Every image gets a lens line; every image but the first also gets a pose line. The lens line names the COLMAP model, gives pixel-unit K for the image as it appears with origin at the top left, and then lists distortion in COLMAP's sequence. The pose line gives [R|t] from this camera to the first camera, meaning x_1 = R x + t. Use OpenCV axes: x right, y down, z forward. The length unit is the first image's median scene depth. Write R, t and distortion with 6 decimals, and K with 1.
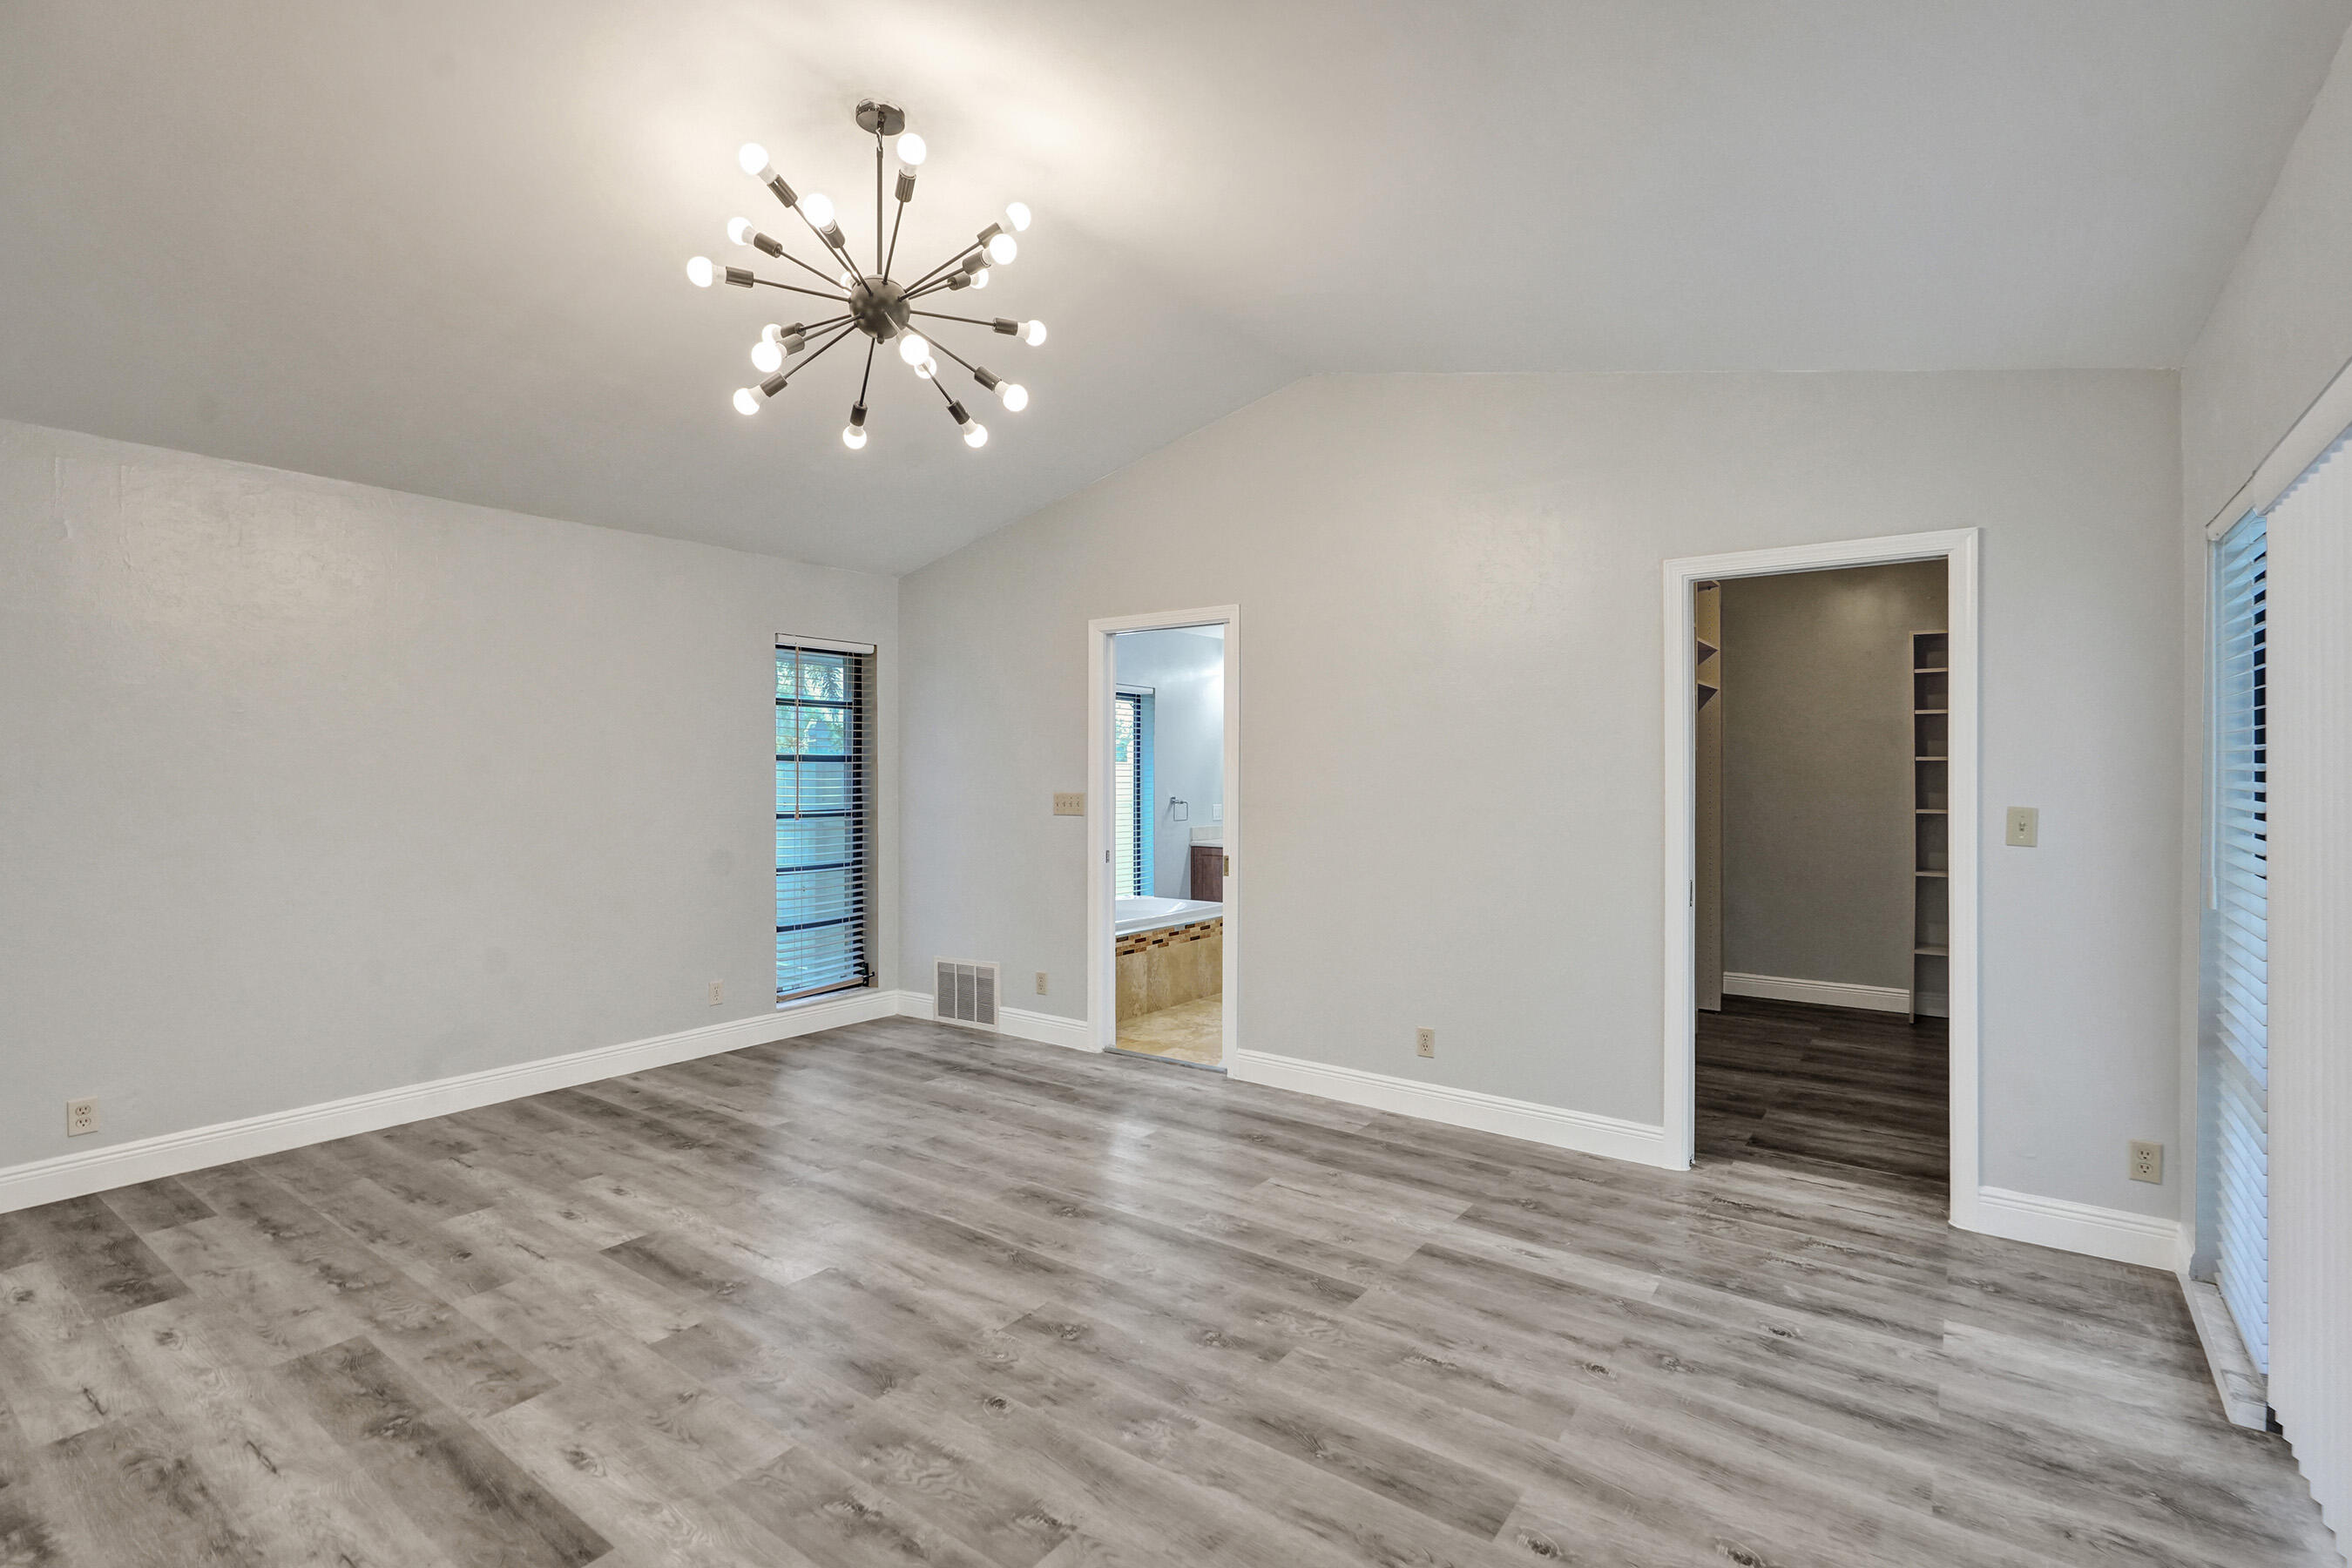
lens RADIAL K [[1084.8, 0, 1183.1], [0, 1084.8, 776.3], [0, 0, 1]] dist [-0.006973, 0.002589]
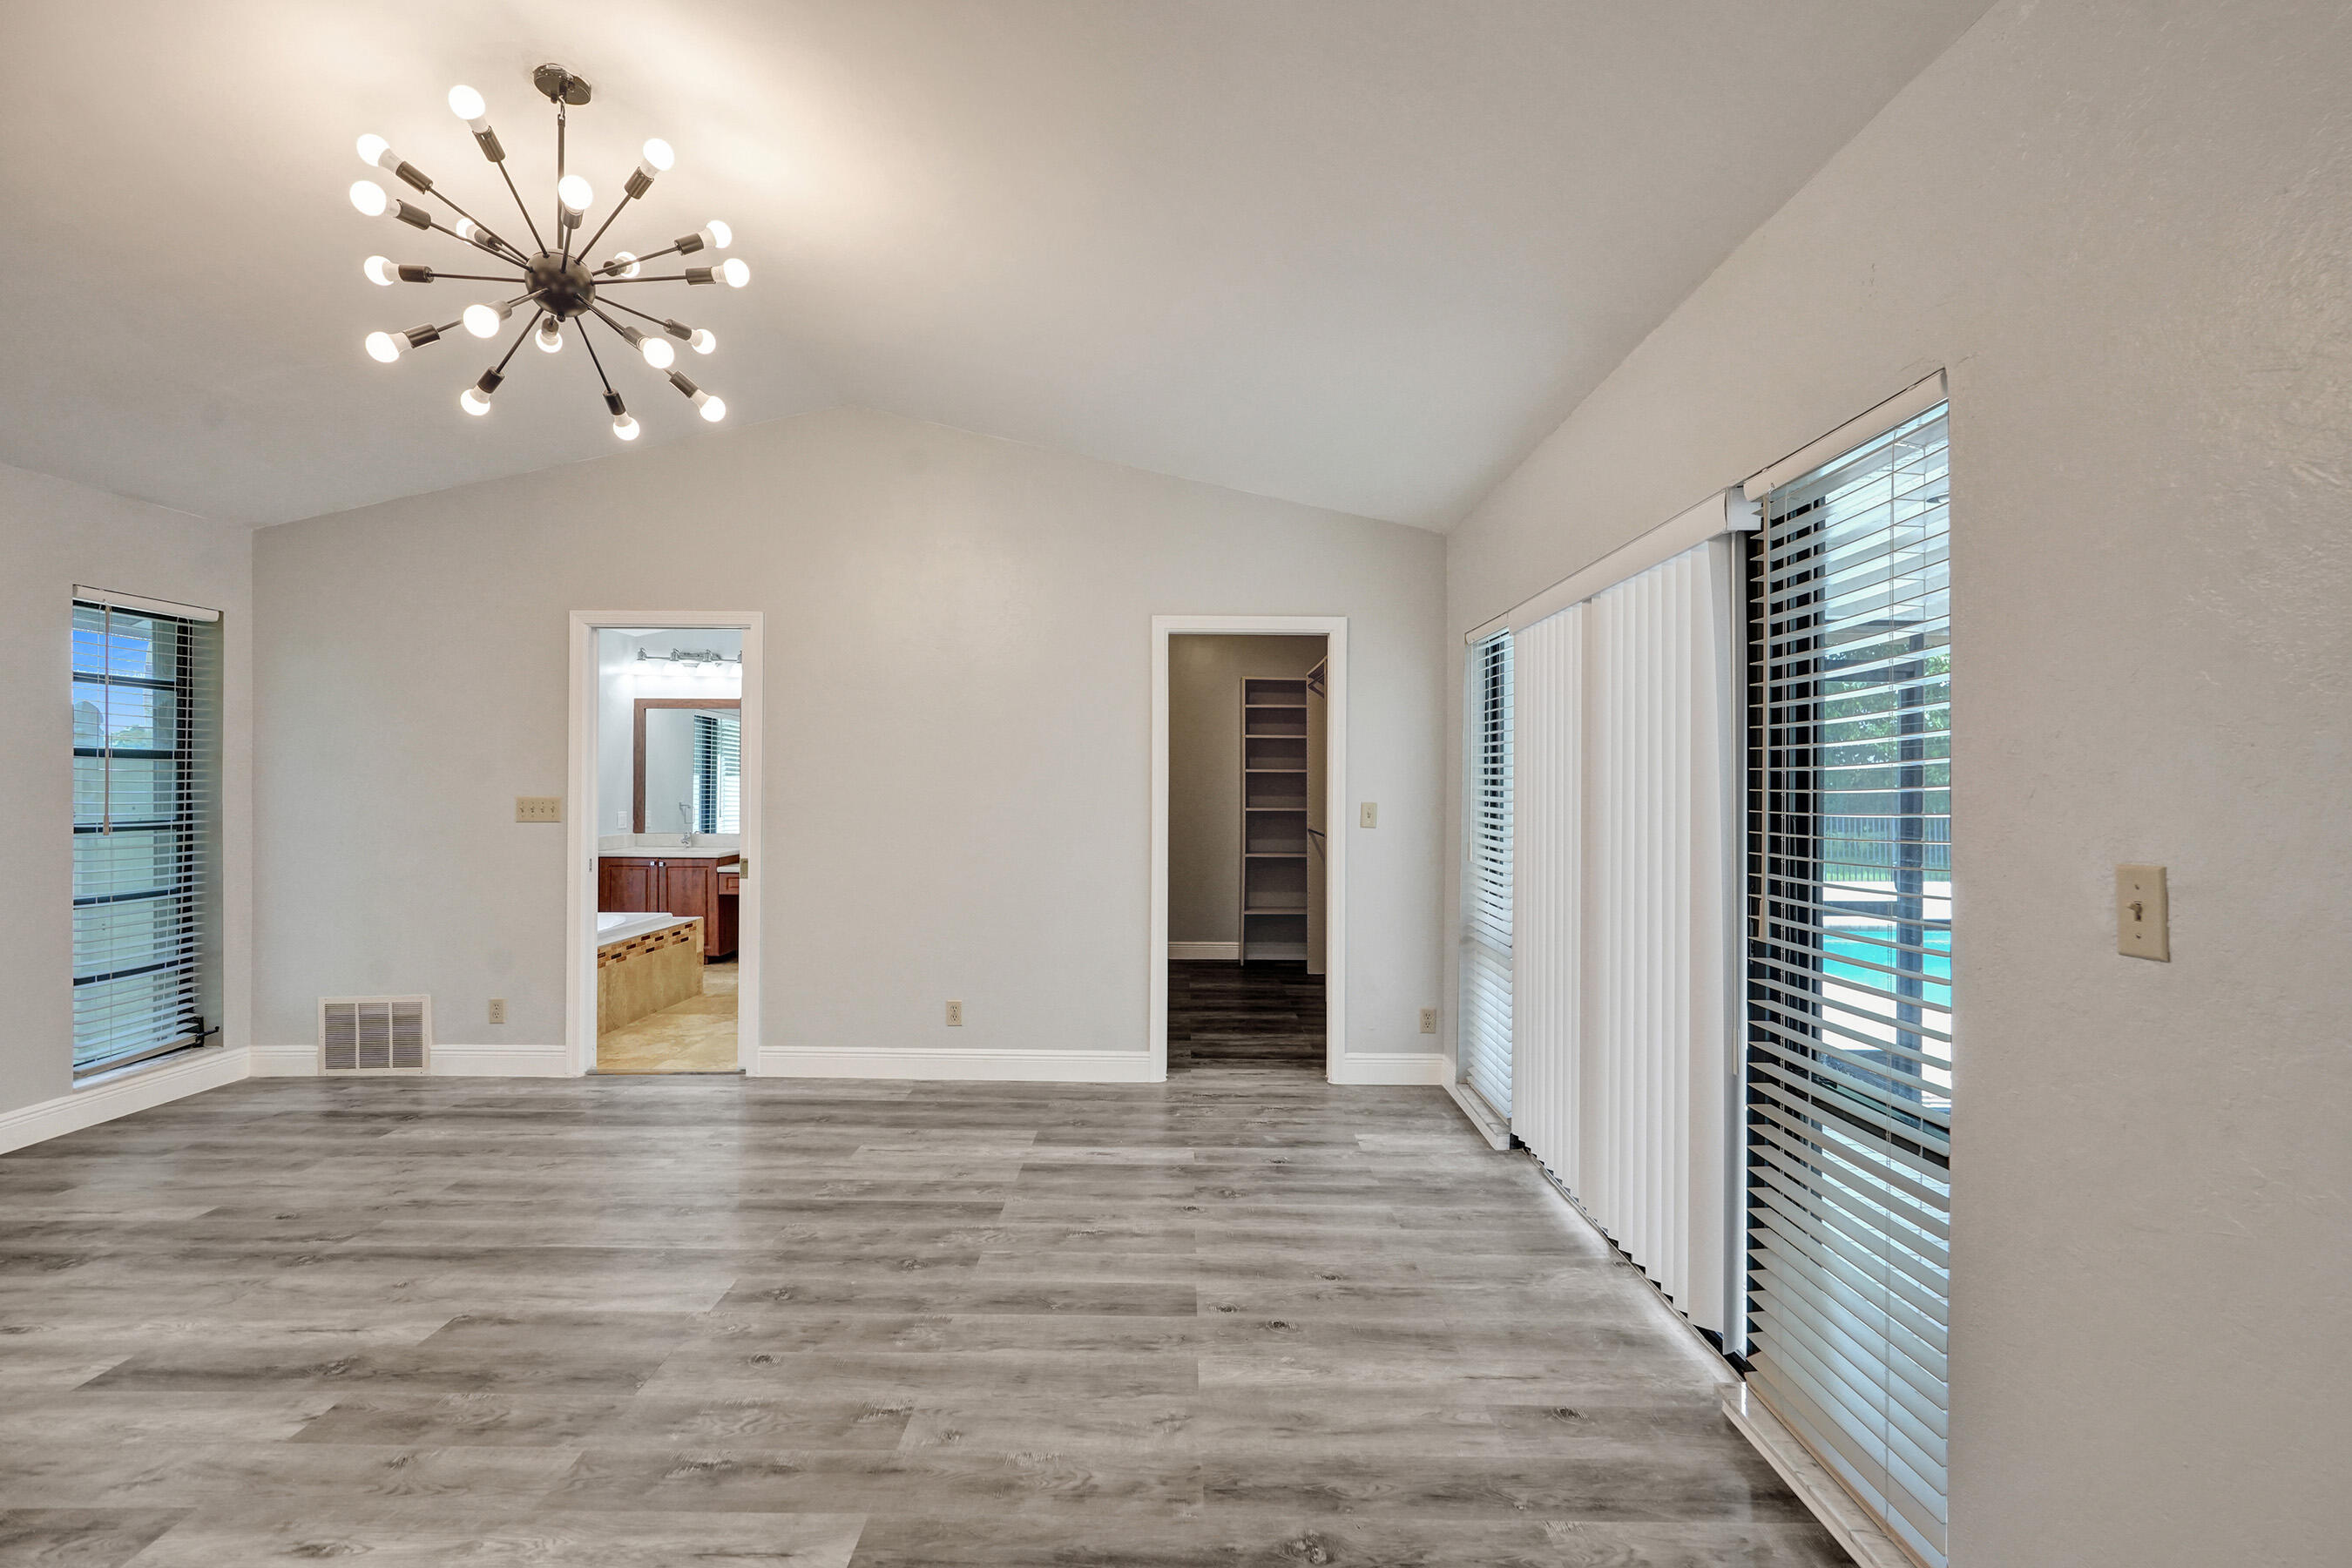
lens RADIAL K [[1084.8, 0, 1171.6], [0, 1084.8, 791.0], [0, 0, 1]] dist [-0.006973, 0.002589]
pose [[0.806270, 0.001082, 0.591546, -0.350726], [-0.004168, 0.999984, 0.003851, 0.006755], [-0.591532, -0.005571, 0.806262, -0.075946]]
